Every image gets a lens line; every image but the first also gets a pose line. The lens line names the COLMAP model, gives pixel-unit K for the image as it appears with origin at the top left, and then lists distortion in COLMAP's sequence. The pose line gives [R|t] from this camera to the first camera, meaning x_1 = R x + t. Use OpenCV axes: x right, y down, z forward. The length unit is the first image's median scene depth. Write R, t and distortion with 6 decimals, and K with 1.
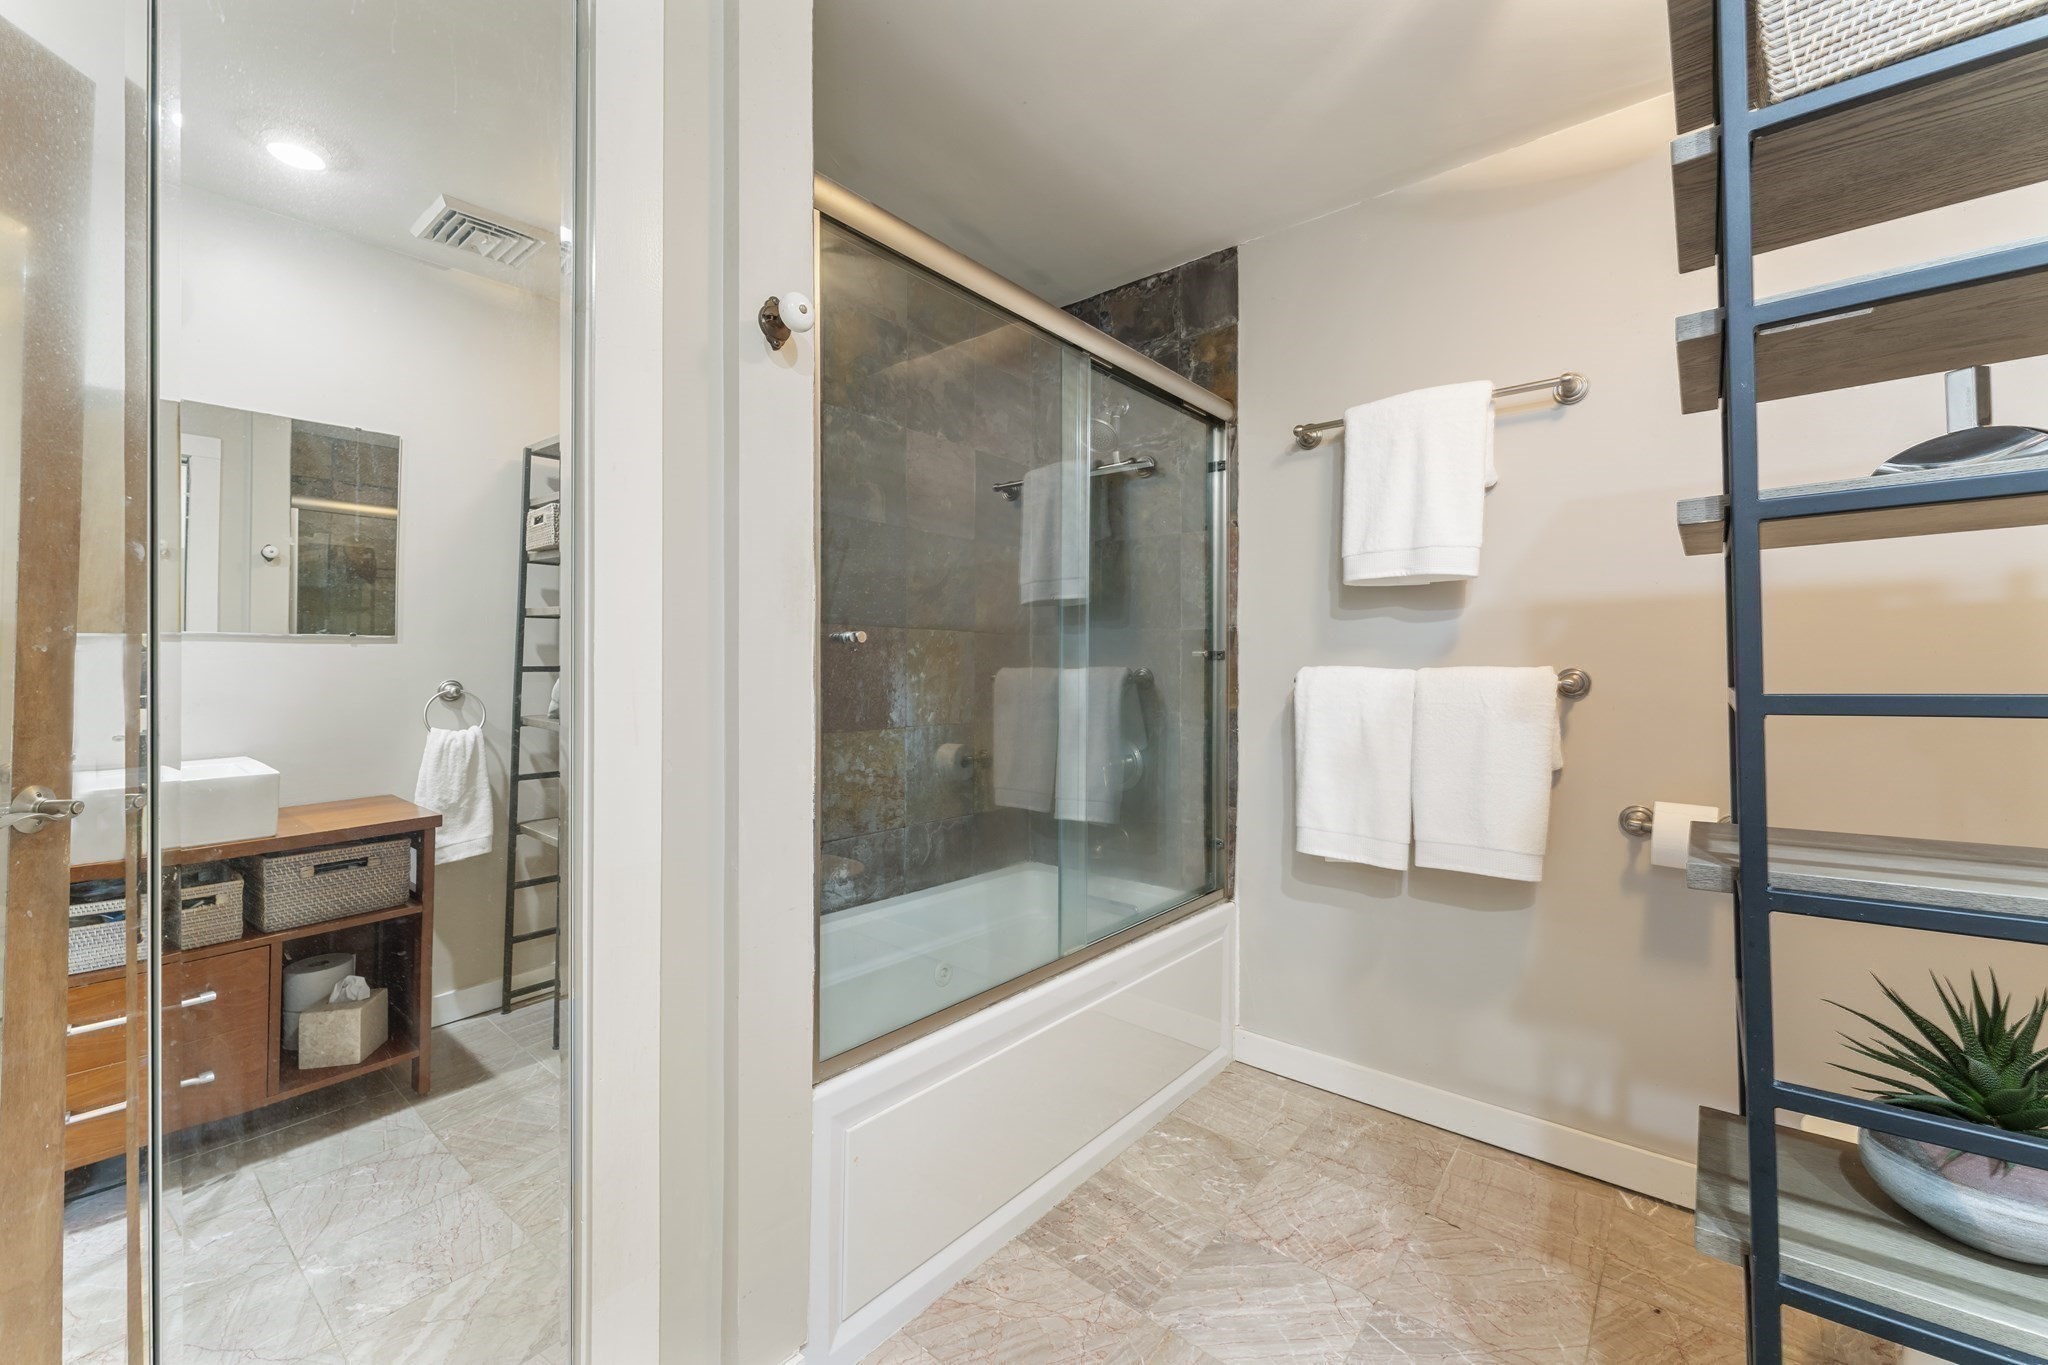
lens RADIAL K [[826.3, 0, 1029.3], [0, 826.3, 672.7], [0, 0, 1]] dist [0.001372, -0.000514]
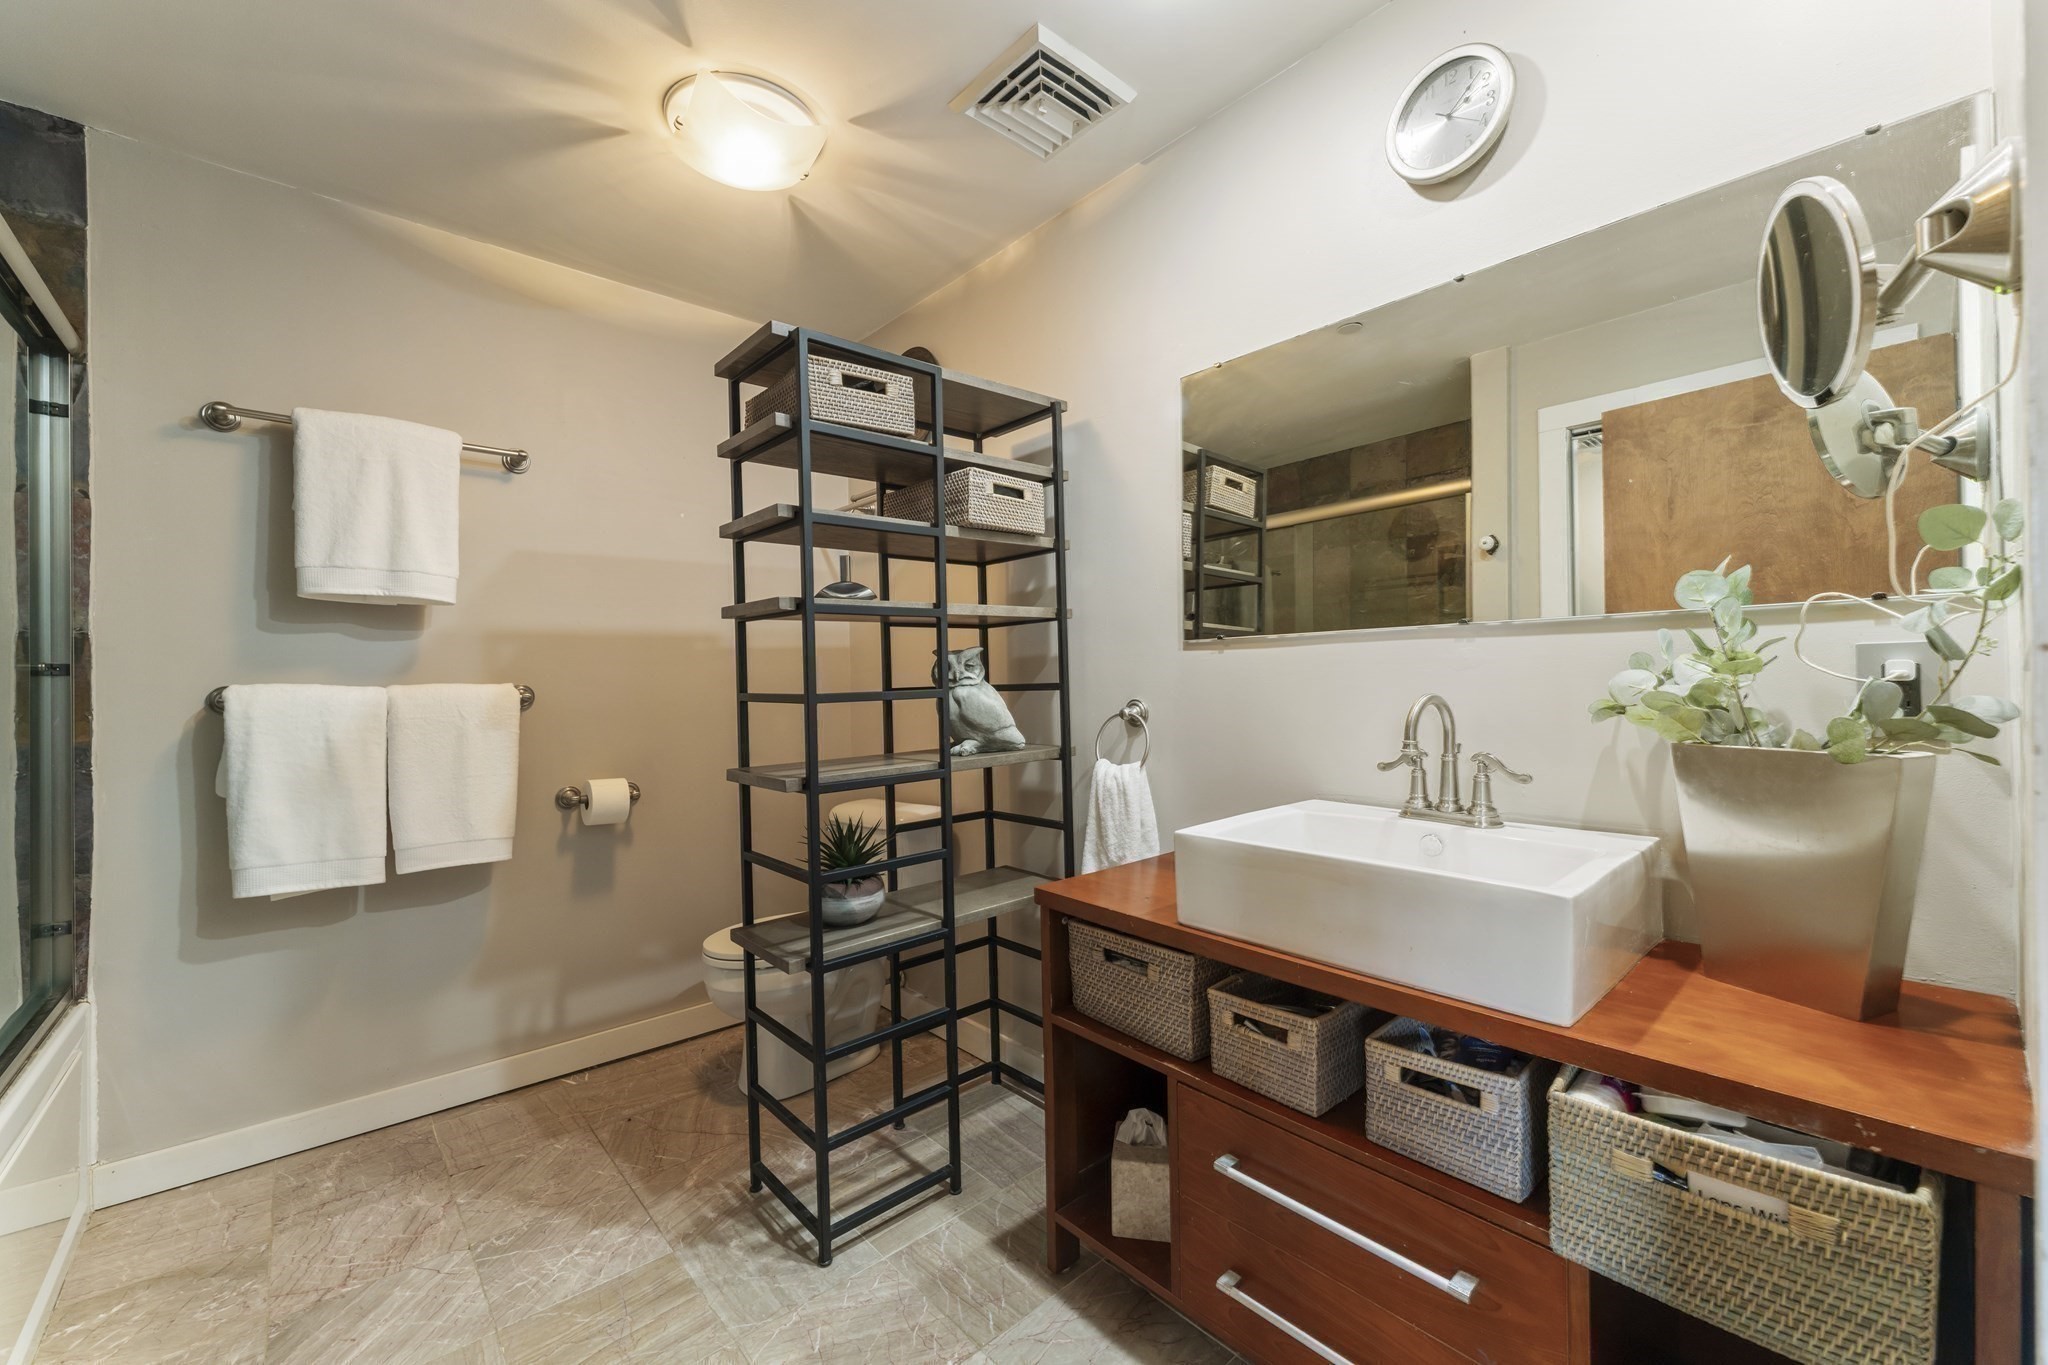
lens RADIAL K [[826.3, 0, 1043.9], [0, 826.3, 680.5], [0, 0, 1]] dist [0.001372, -0.000514]
pose [[0.121612, 0.002002, 0.992576, -0.465086], [0.011004, 0.999934, -0.003365, 0.000675], [-0.992517, 0.011332, 0.121582, 0.058156]]
